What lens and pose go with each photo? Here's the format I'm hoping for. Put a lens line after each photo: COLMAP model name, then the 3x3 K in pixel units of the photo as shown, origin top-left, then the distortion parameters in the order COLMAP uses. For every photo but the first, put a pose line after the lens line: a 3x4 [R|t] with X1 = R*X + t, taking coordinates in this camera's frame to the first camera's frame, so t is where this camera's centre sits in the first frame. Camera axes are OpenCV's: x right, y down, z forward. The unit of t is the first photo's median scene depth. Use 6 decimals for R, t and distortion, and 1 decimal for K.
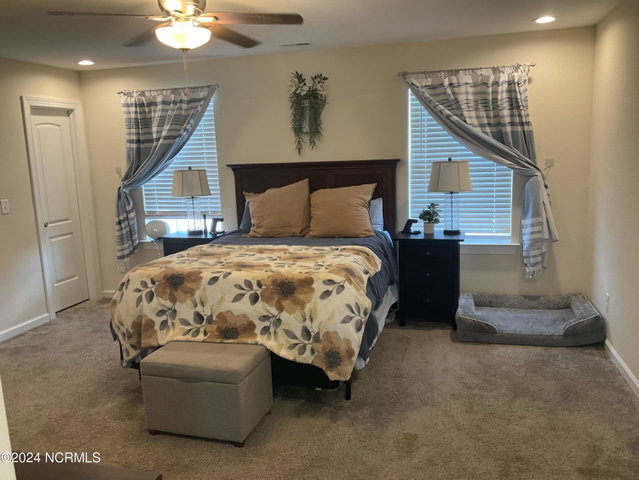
lens RADIAL K [[538.6, 0, 320.7], [0, 538.6, 240.8], [0, 0, 1]] dist [0.068081, -0.038706]
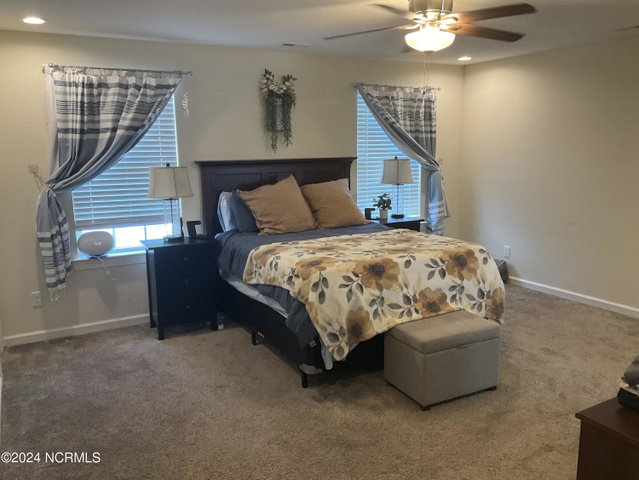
lens RADIAL K [[538.6, 0, 322.6], [0, 538.6, 238.2], [0, 0, 1]] dist [0.068081, -0.038706]
pose [[0.705612, -0.093968, 0.702340, -0.752645], [0.104795, 0.994107, 0.027722, -0.017985], [-0.700806, 0.054040, 0.711302, 0.239846]]
